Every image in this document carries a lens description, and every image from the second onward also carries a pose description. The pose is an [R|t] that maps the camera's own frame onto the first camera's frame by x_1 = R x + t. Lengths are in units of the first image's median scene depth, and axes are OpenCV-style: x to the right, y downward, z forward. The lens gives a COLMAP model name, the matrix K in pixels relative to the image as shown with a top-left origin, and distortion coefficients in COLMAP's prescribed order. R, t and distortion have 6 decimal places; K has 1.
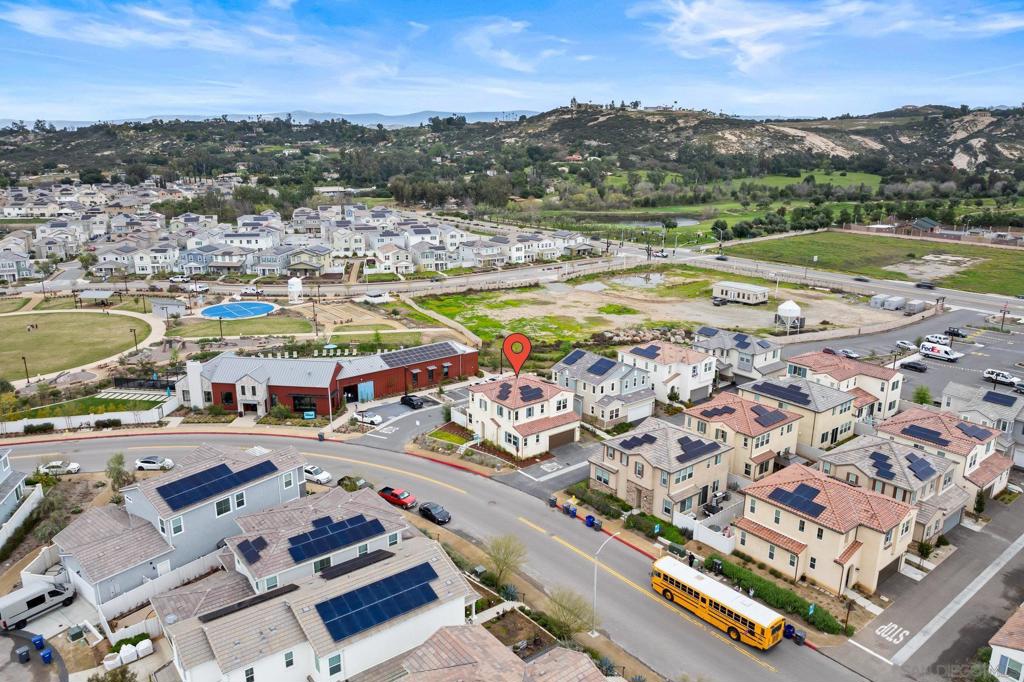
lens RADIAL K [[720.9, 0, 512.0], [0, 720.9, 341.0], [0, 0, 1]] dist [-0.054970, 0.028980]
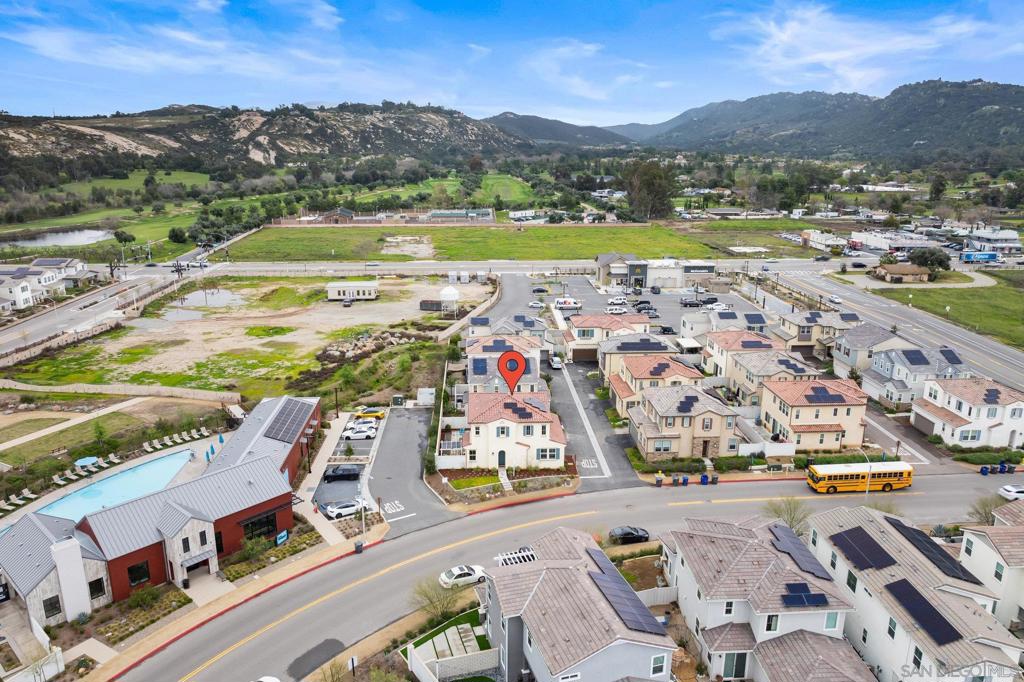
lens RADIAL K [[720.9, 0, 512.0], [0, 720.9, 341.0], [0, 0, 1]] dist [-0.054970, 0.028980]
pose [[0.575594, -0.215957, 0.788704, -0.465986], [0.214073, 0.970656, 0.109548, -0.077465], [-0.789217, 0.105785, 0.604934, 0.270760]]
